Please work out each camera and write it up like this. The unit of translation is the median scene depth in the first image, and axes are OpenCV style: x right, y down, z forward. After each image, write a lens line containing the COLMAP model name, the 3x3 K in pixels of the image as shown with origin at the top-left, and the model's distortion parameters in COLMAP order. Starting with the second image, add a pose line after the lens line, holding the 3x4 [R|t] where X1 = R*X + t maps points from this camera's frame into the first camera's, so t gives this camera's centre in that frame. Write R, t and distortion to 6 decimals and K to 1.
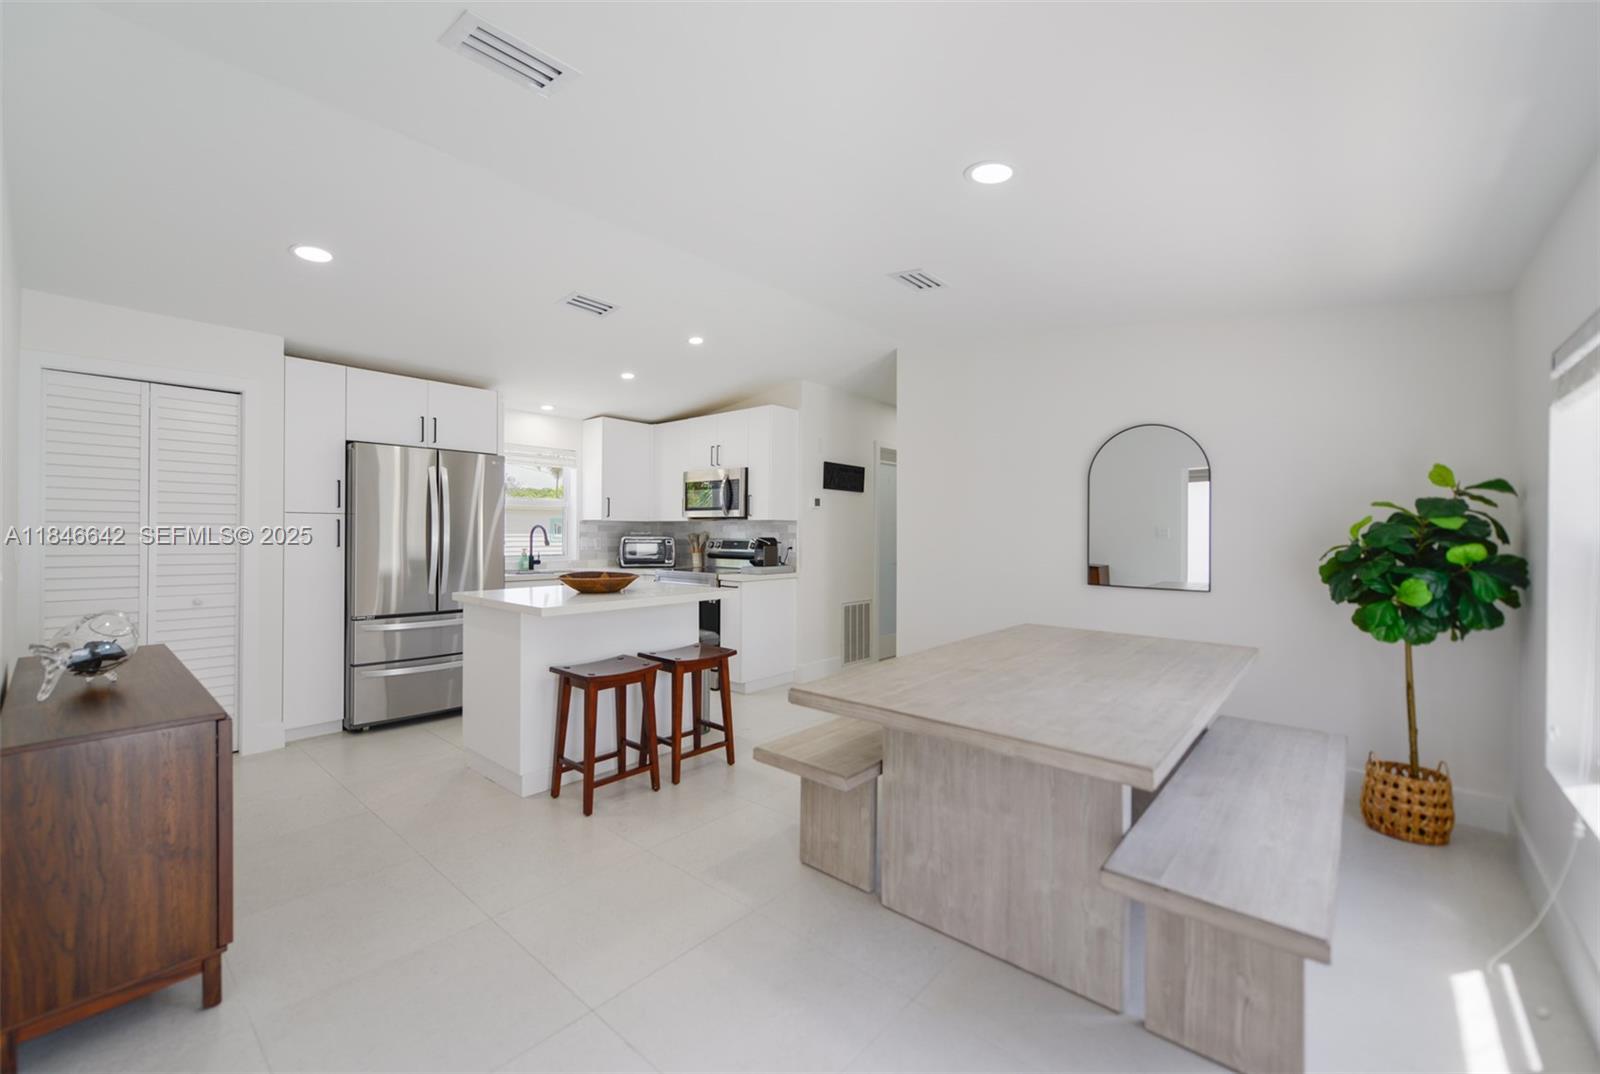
lens RADIAL K [[657.1, 0, 797.3], [0, 657.1, 529.5], [0, 0, 1]] dist [-0.000899, -0.000014]
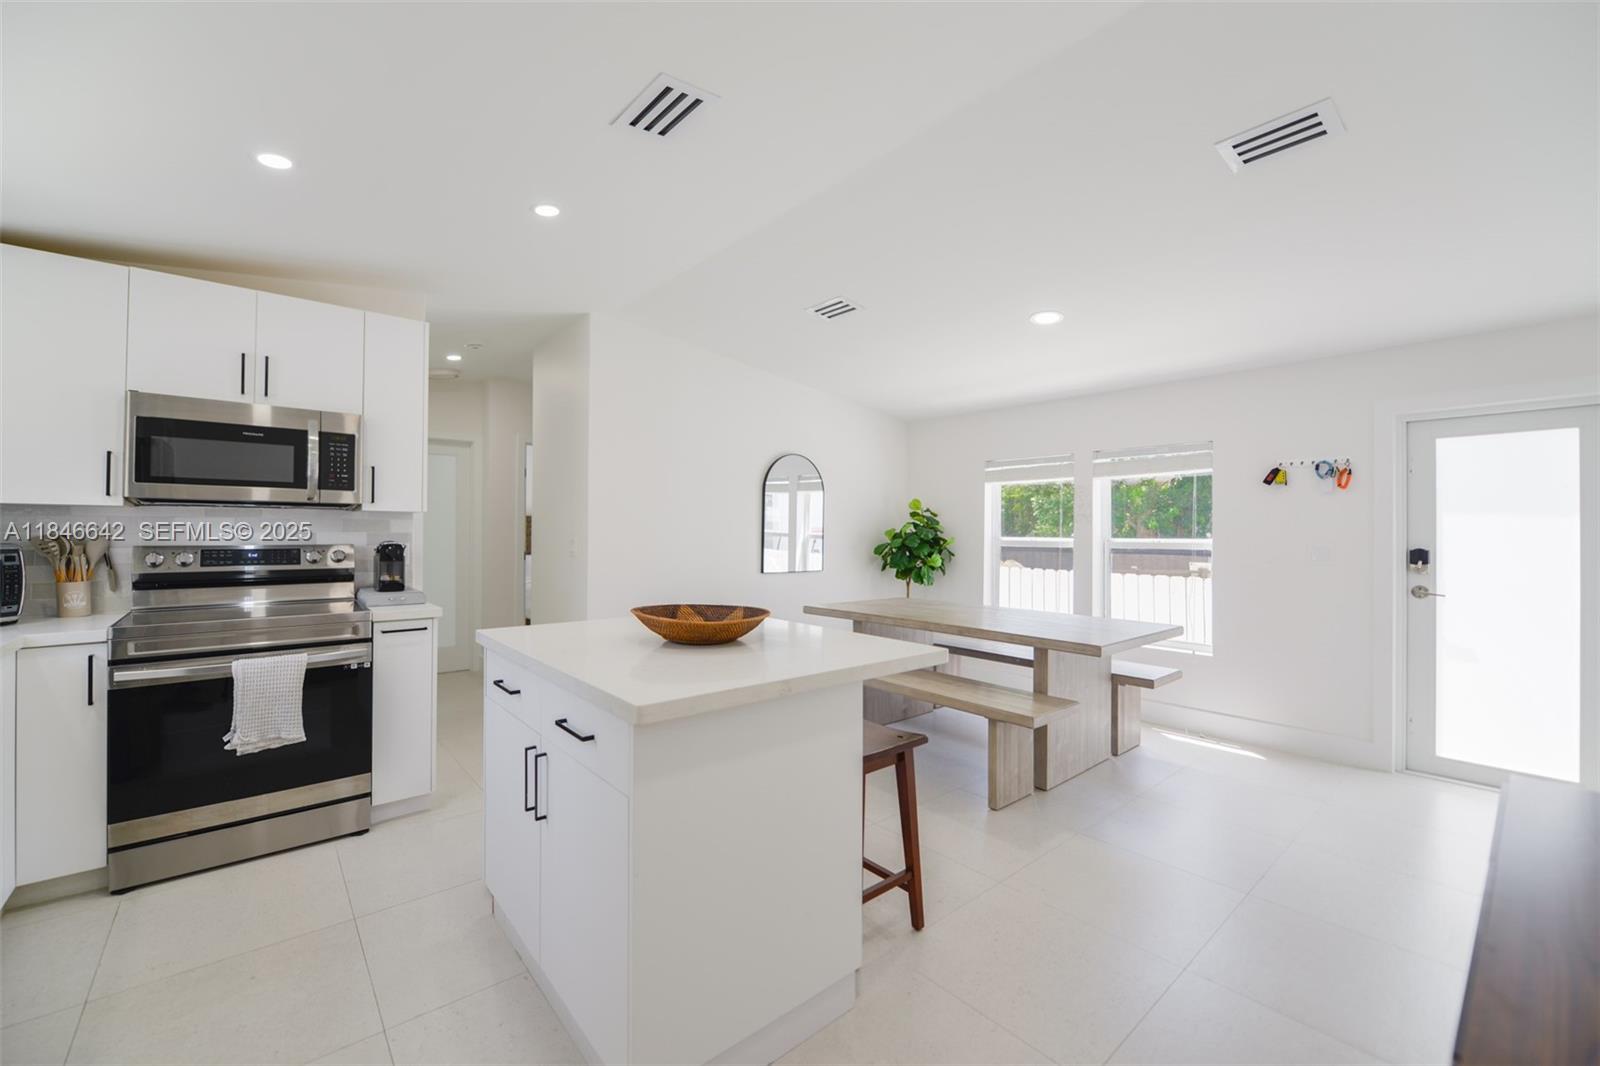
lens RADIAL K [[639.4, 0, 791.2], [0, 639.4, 530.4], [0, 0, 1]] dist [0.001651, -0.002092]
pose [[0.149997, -0.004764, 0.988675, -0.519646], [-0.008194, 0.999948, 0.006061, -0.003491], [-0.988652, -0.009010, 0.149950, 0.520464]]
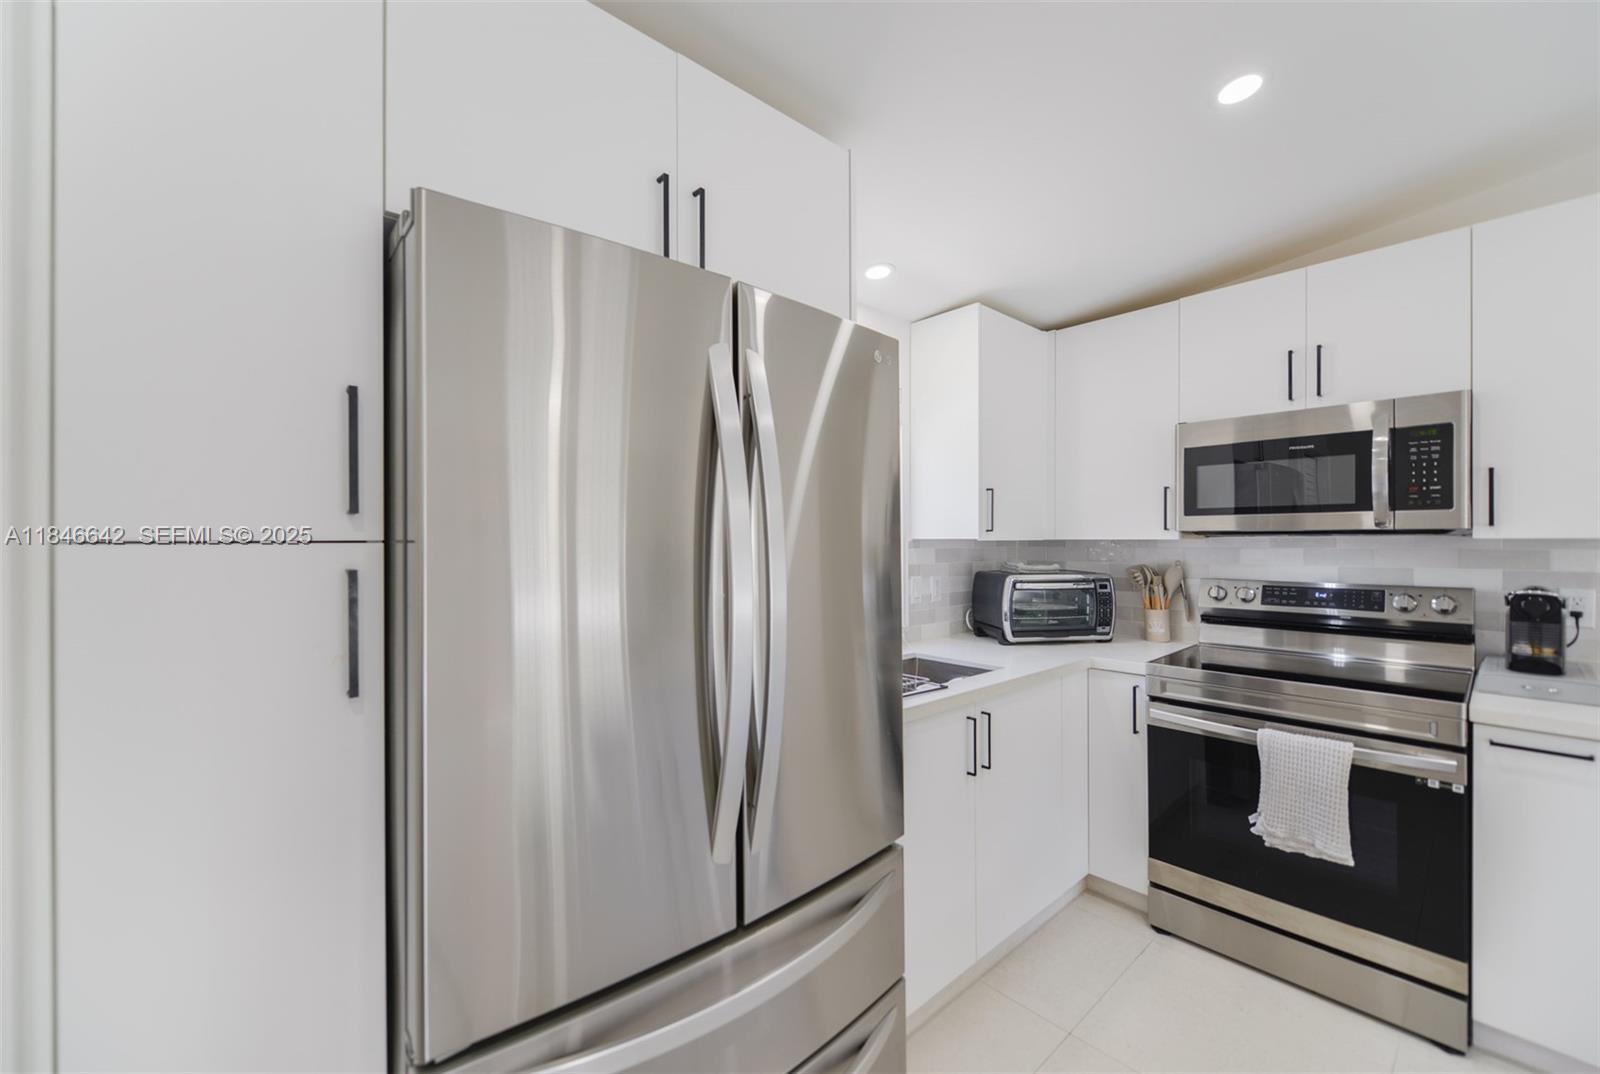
lens RADIAL K [[639.4, 0, 787.7], [0, 639.4, 536.3], [0, 0, 1]] dist [0.001651, -0.002092]
pose [[0.991636, -0.009107, -0.128744, -0.371272], [0.008975, 0.999958, -0.001609, -0.017172], [0.128753, 0.000440, 0.991677, 0.567409]]
